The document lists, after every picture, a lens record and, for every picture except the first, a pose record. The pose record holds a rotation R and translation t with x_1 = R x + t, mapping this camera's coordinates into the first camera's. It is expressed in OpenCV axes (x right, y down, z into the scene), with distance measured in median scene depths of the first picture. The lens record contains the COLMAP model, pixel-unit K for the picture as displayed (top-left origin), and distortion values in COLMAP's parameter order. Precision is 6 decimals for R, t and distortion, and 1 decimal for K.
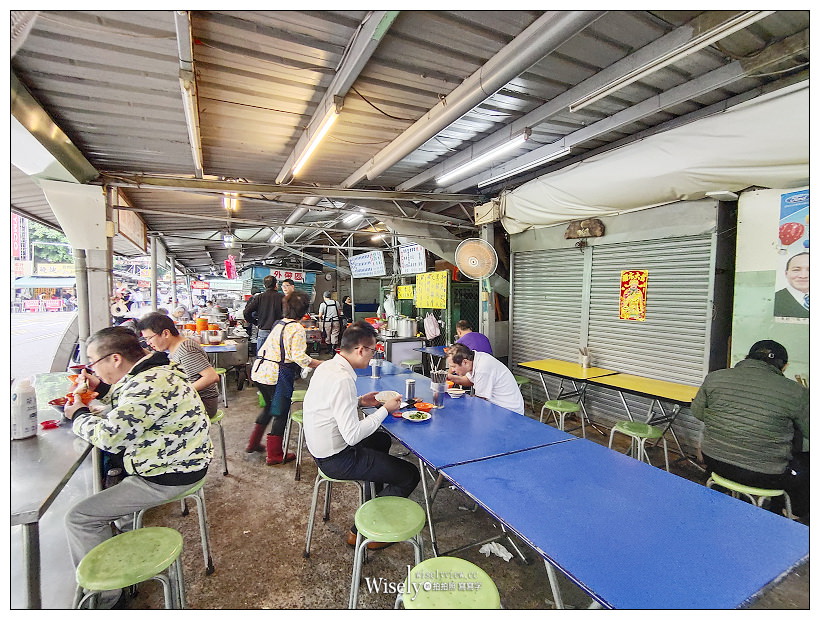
lens RADIAL K [[378.3, 0, 407.1], [0, 378.3, 311.7], [0, 0, 1]] dist [0.021912, 0.001950]
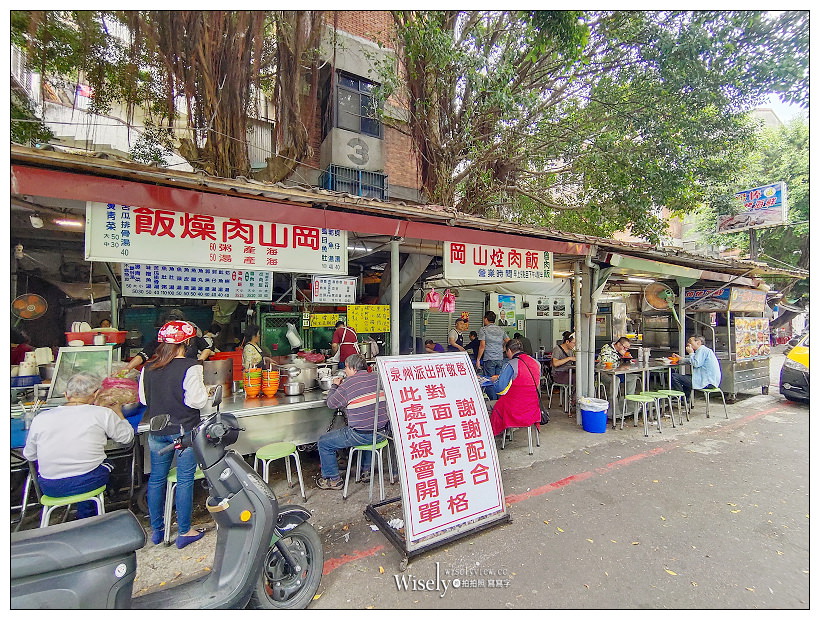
lens RADIAL K [[378.3, 0, 410.9], [0, 378.3, 305.9], [0, 0, 1]] dist [0.021912, 0.001950]
pose [[-0.066937, 0.010113, 0.997706, -0.969167], [0.033731, 0.999400, -0.007867, -0.067564], [-0.997187, 0.033127, -0.067238, 0.749897]]
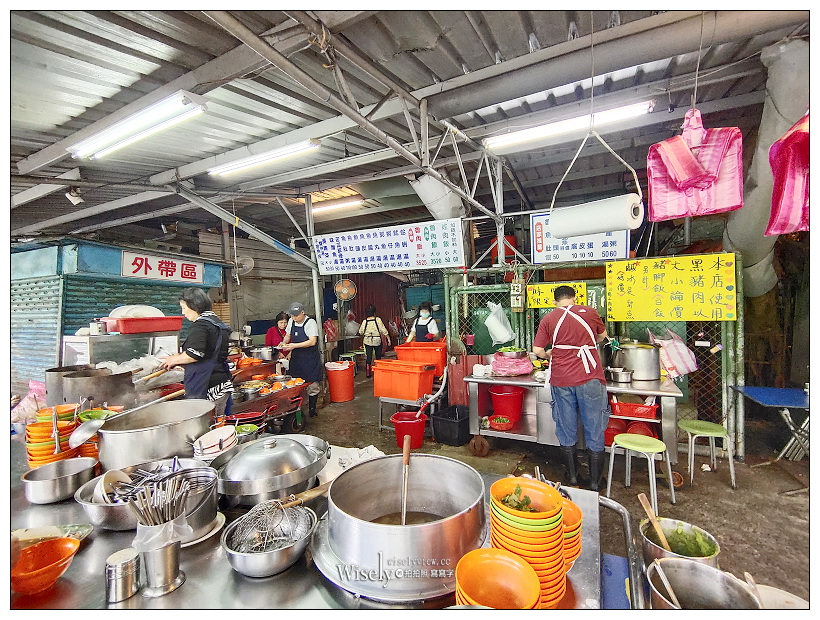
lens RADIAL K [[378.3, 0, 412.1], [0, 378.3, 306.9], [0, 0, 1]] dist [0.021912, 0.001950]
pose [[0.801463, -0.042281, 0.596548, -0.456766], [0.059653, 0.998175, -0.009397, -0.037667], [-0.595062, 0.043117, 0.802523, 0.614794]]
